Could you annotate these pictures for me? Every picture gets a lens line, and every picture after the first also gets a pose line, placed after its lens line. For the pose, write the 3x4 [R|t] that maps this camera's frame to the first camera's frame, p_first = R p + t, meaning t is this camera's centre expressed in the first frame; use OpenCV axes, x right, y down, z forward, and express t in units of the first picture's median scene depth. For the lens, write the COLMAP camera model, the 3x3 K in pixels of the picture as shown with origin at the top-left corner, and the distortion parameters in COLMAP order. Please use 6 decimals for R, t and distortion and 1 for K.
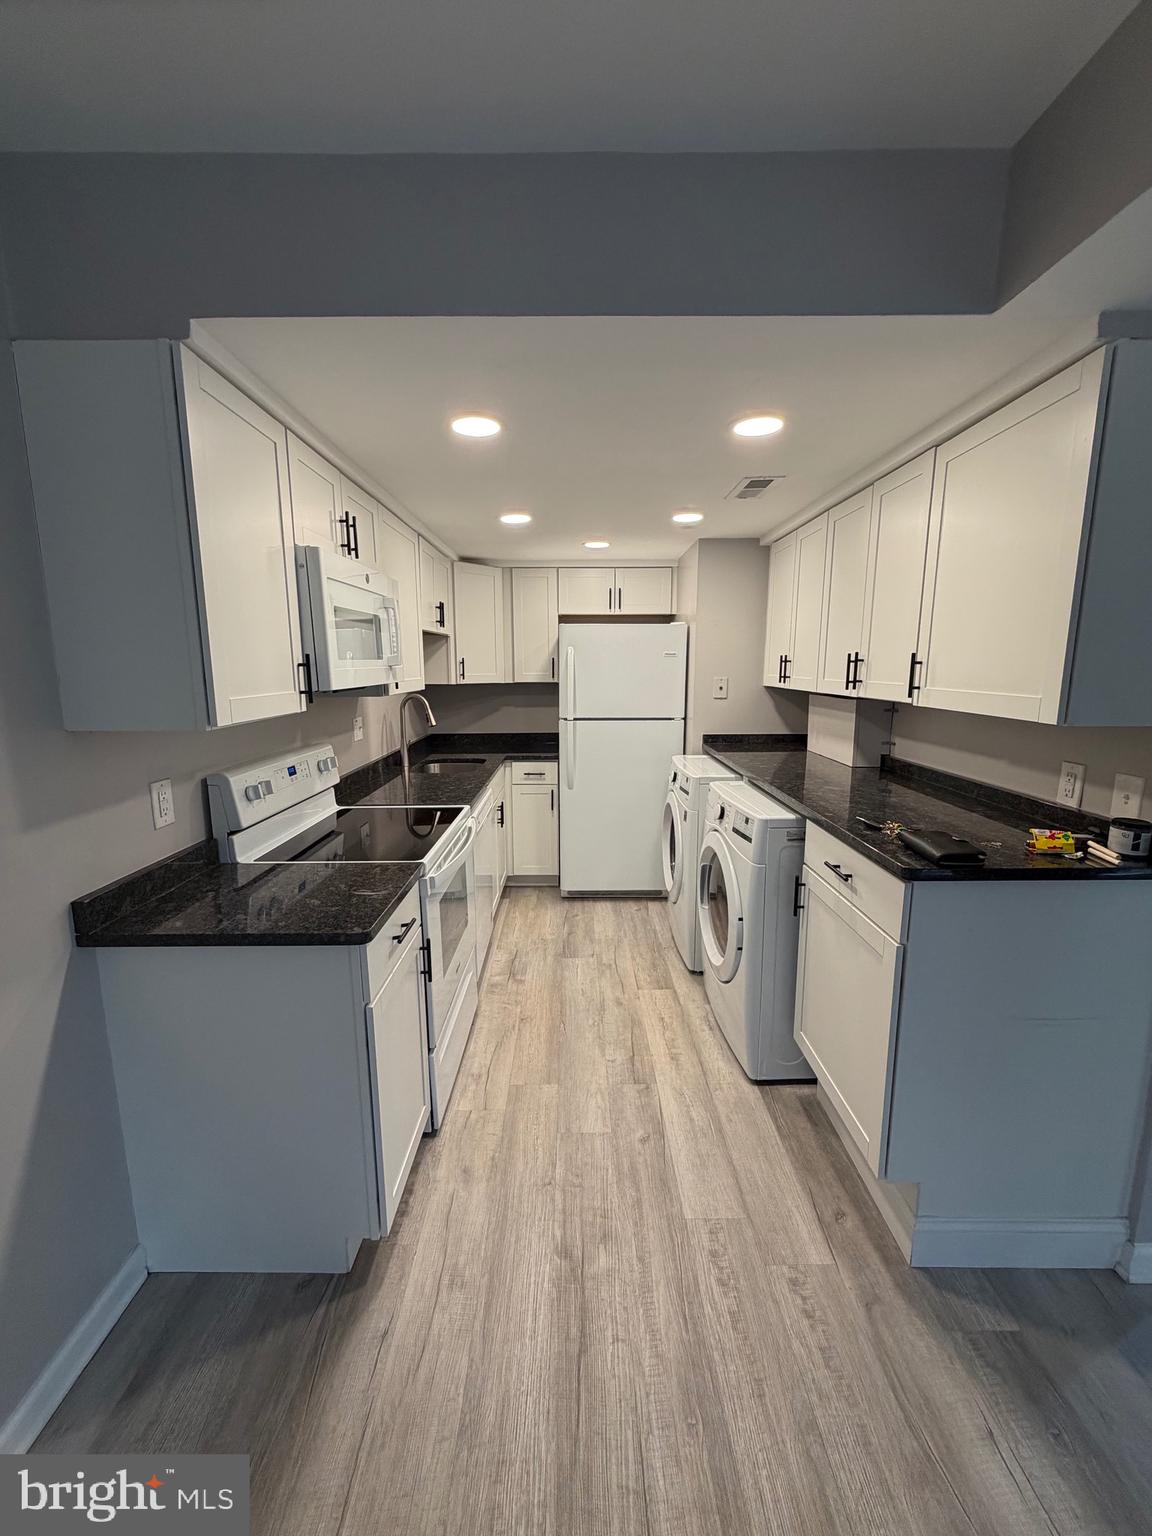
lens RADIAL K [[615.5, 0, 576.0], [0, 615.5, 768.0], [0, 0, 1]] dist [-0.000413, 0.000094]
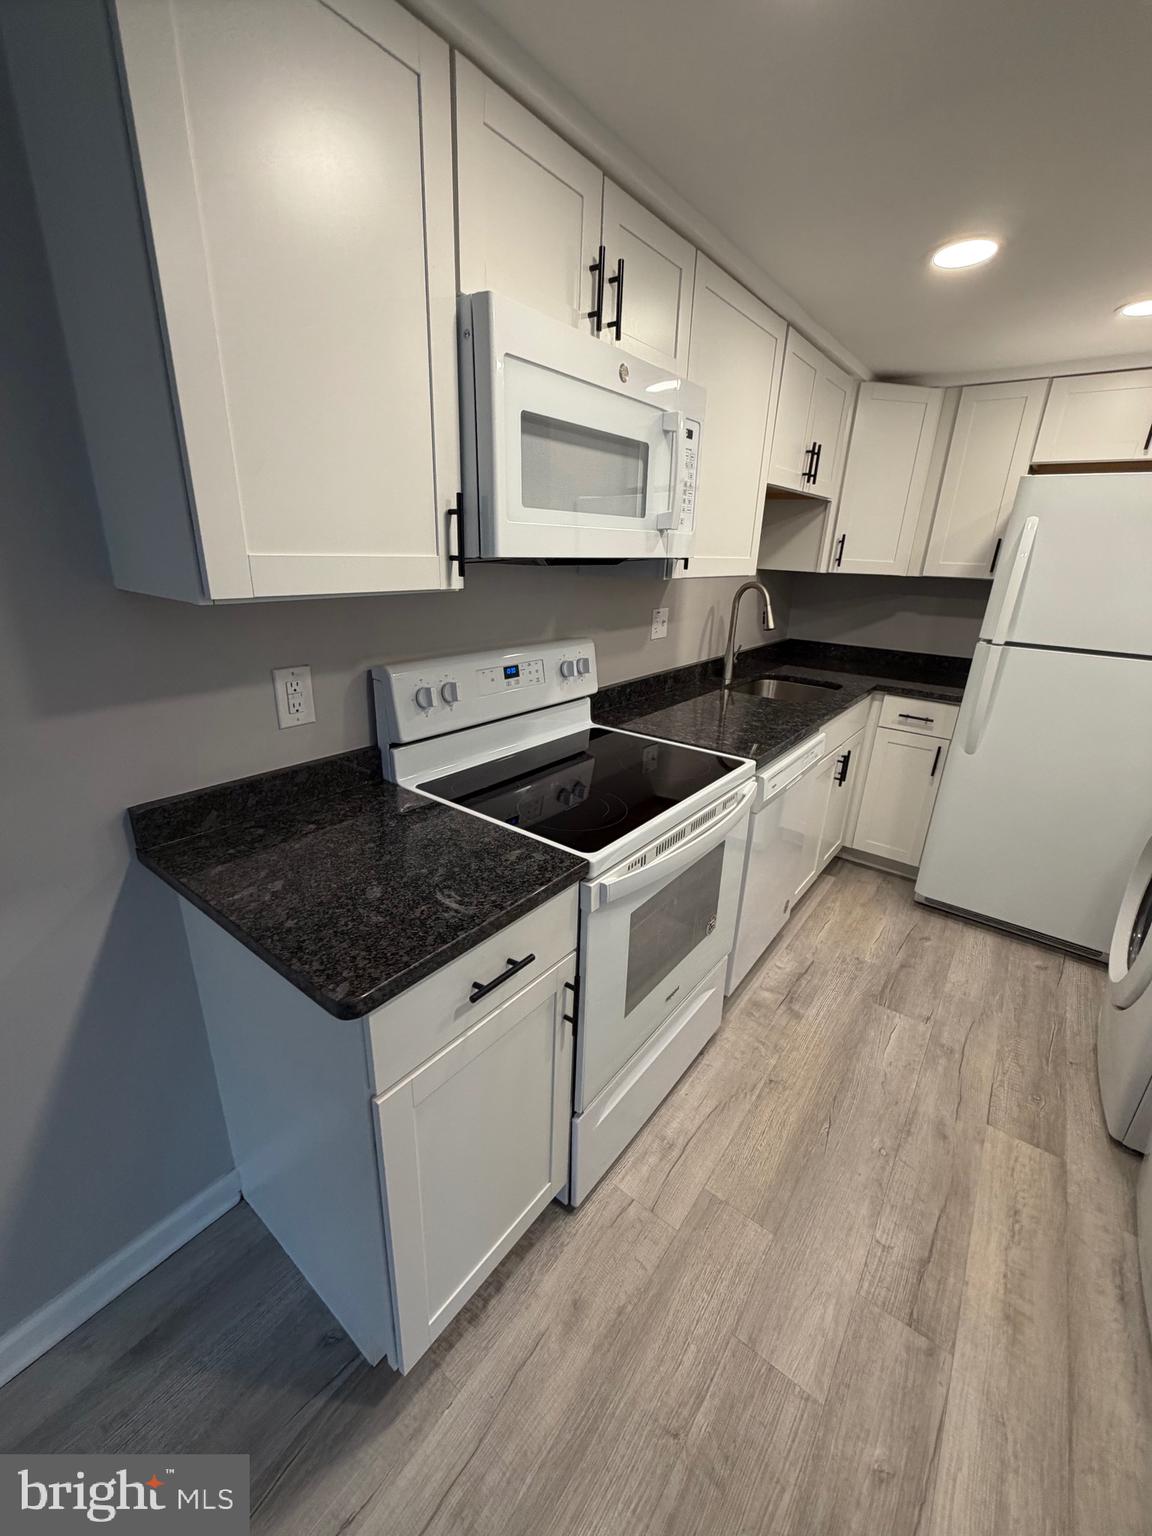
lens RADIAL K [[615.5, 0, 576.0], [0, 615.5, 768.0], [0, 0, 1]] dist [-0.000413, 0.000094]
pose [[0.793079, 0.236290, -0.561421, 0.043771], [-0.138311, 0.967475, 0.211807, -0.044156], [0.593208, -0.090329, 0.799965, 0.369367]]
